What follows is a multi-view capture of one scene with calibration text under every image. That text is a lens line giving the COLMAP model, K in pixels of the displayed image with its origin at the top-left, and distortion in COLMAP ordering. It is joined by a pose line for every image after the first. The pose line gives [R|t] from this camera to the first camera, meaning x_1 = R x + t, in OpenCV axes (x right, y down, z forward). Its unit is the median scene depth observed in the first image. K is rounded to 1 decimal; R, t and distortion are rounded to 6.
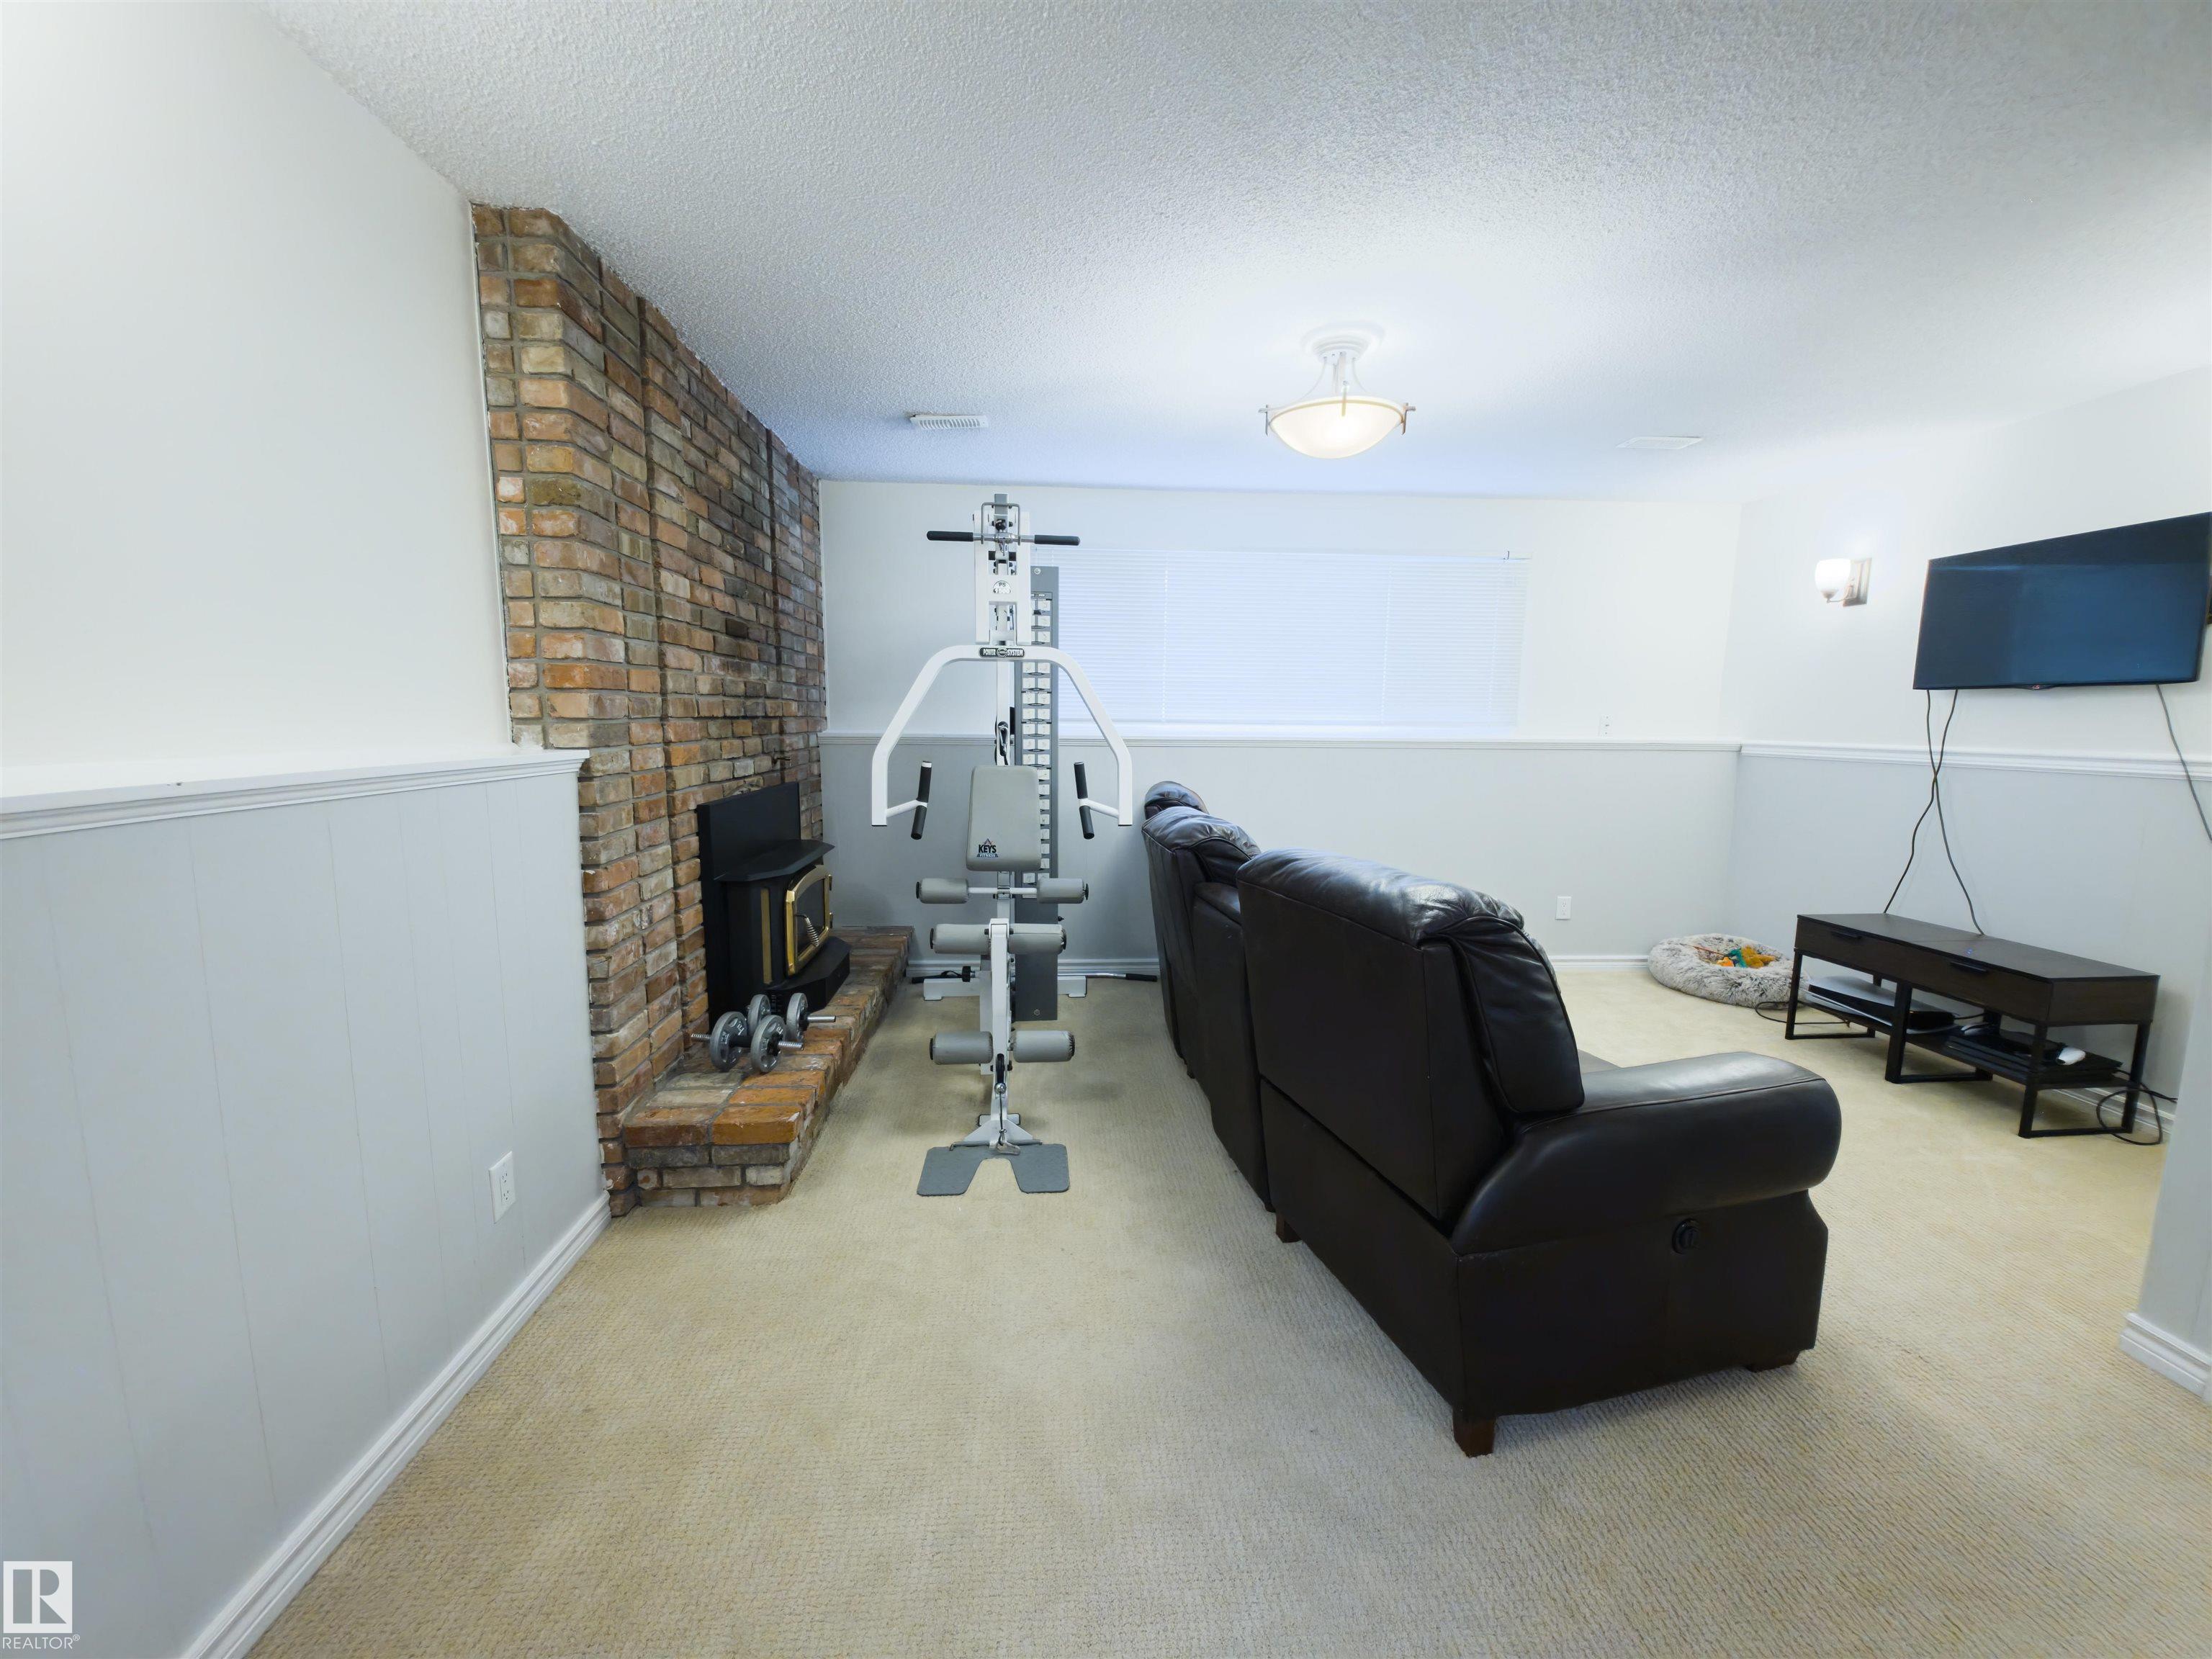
lens RADIAL K [[876.5, 0, 1106.0], [0, 876.5, 829.5], [0, 0, 1]] dist [0.001245, -0.000035]
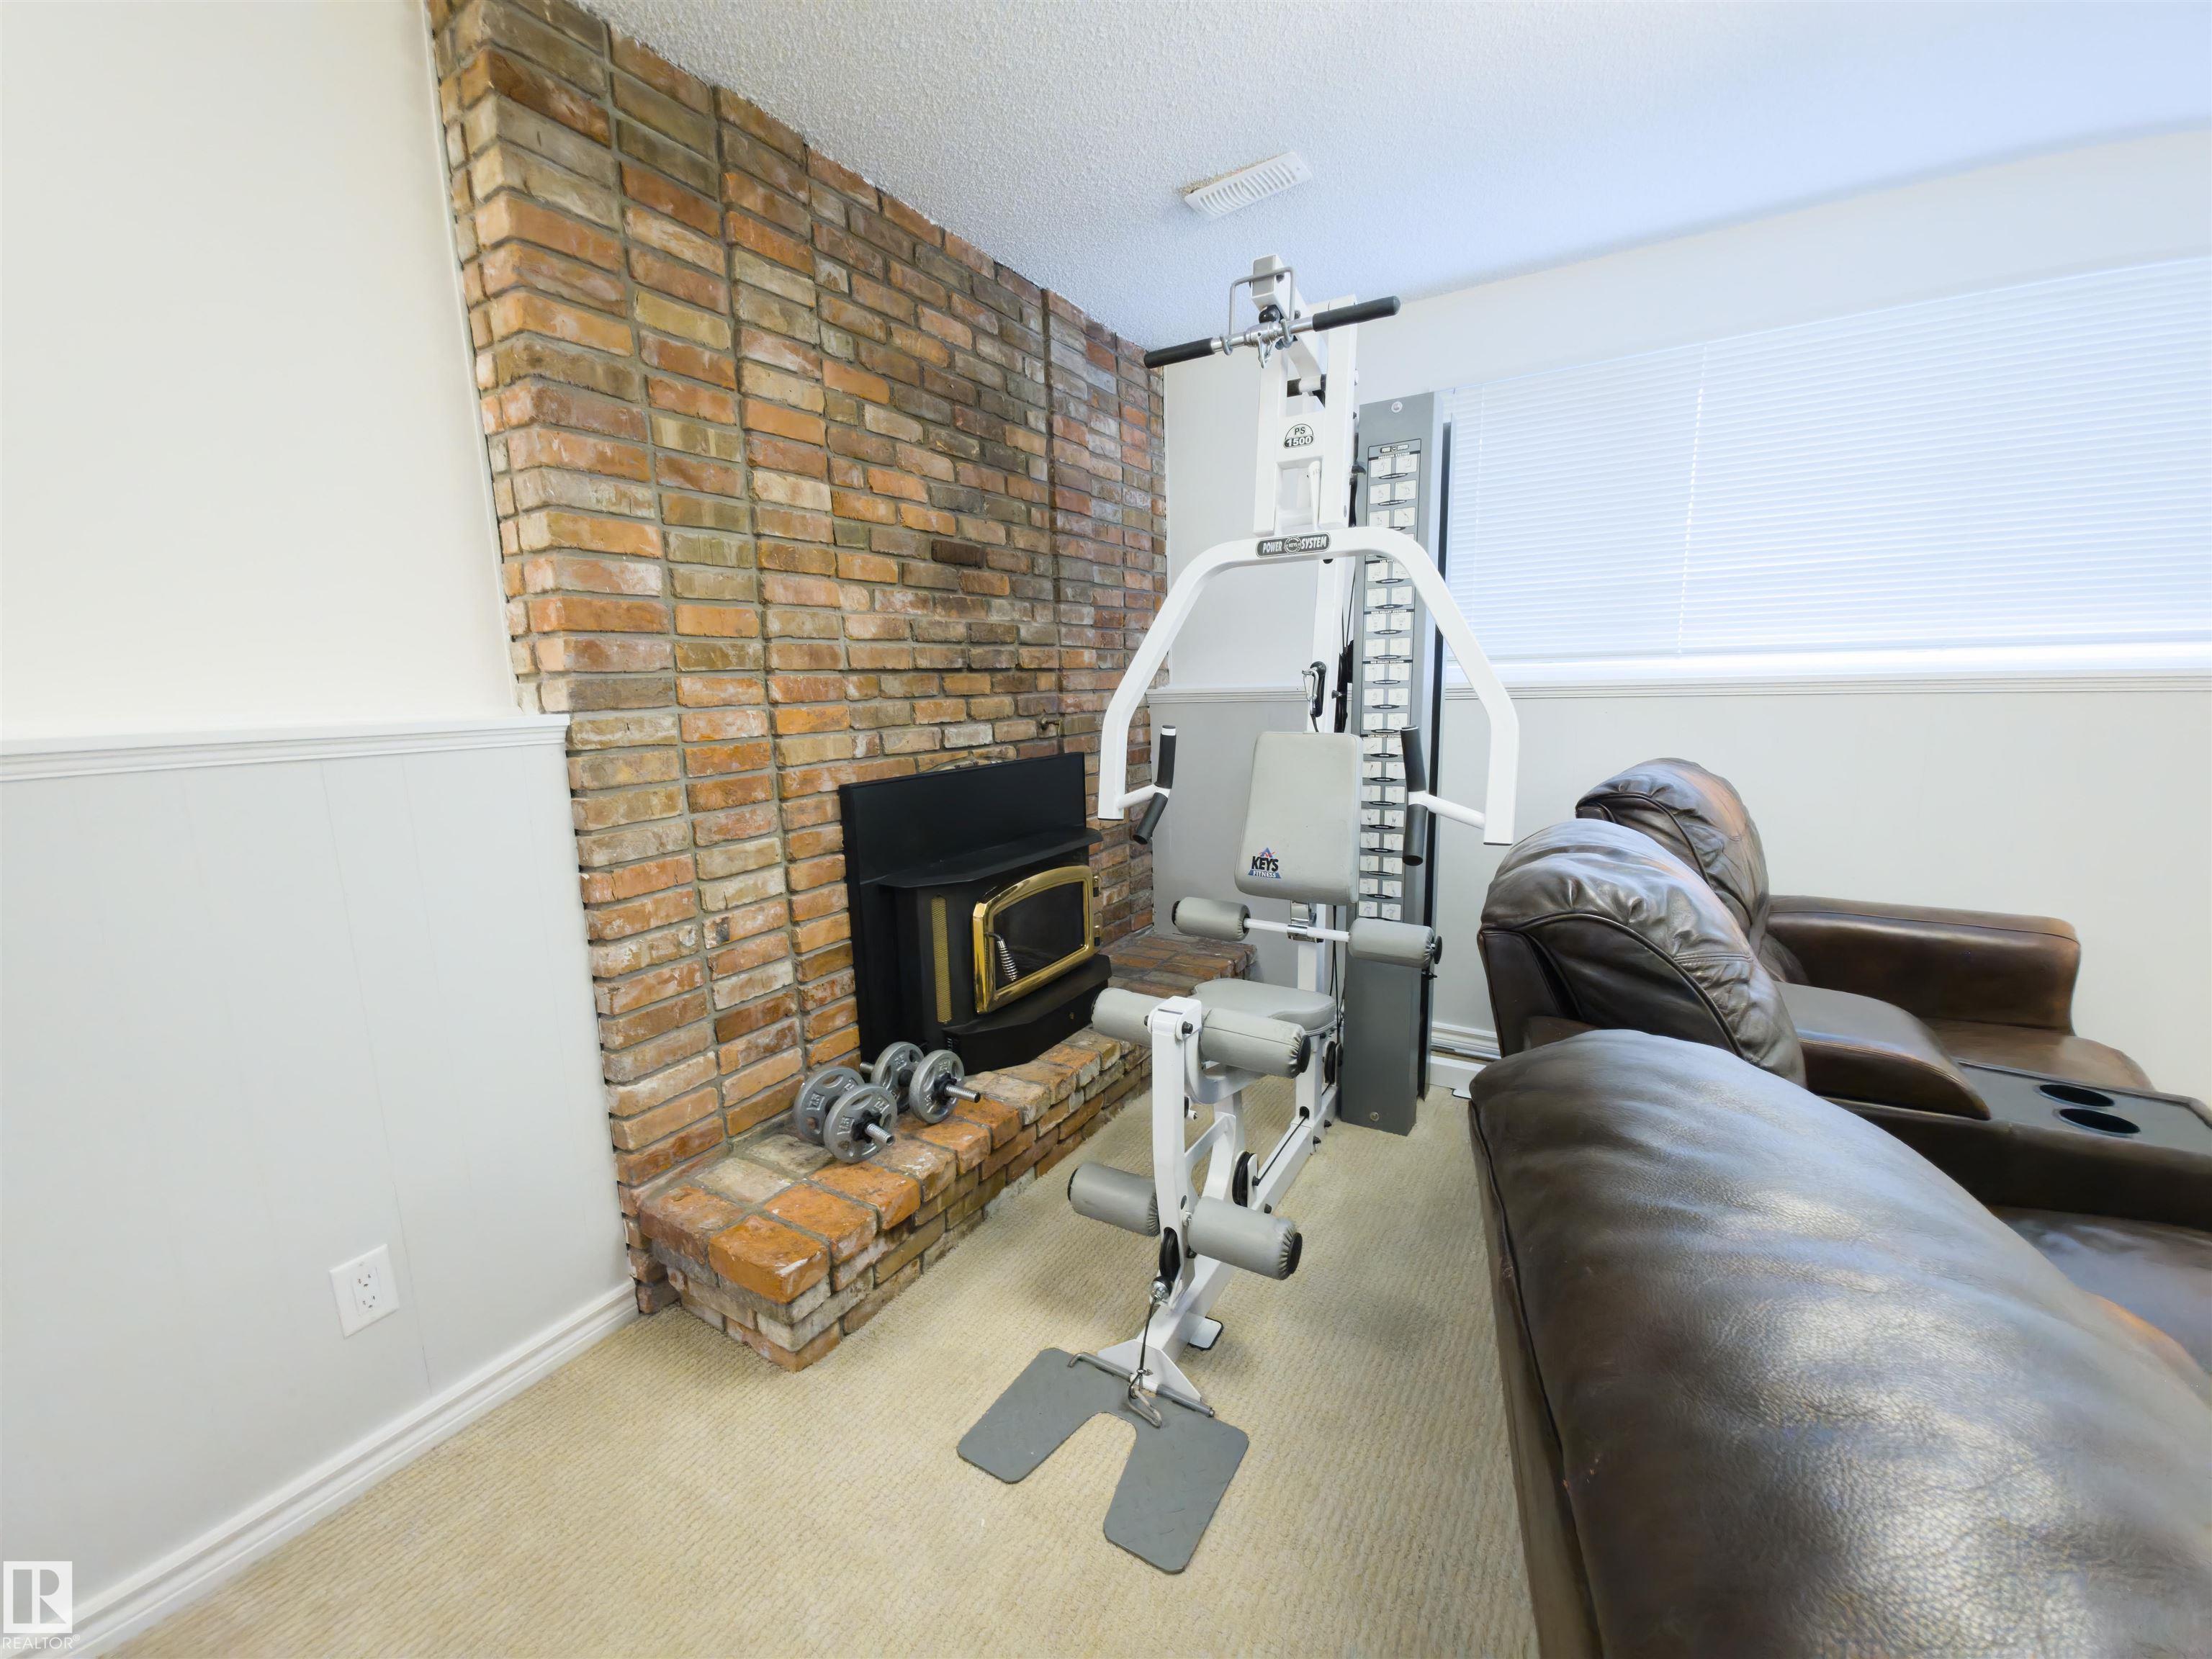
lens RADIAL K [[876.5, 0, 1106.0], [0, 876.5, 829.5], [0, 0, 1]] dist [0.001245, -0.000035]
pose [[0.811979, 0.066306, -0.579908, 0.167221], [-0.040757, 0.997542, 0.056990, -0.041841], [0.582262, -0.022639, 0.812686, 0.507411]]
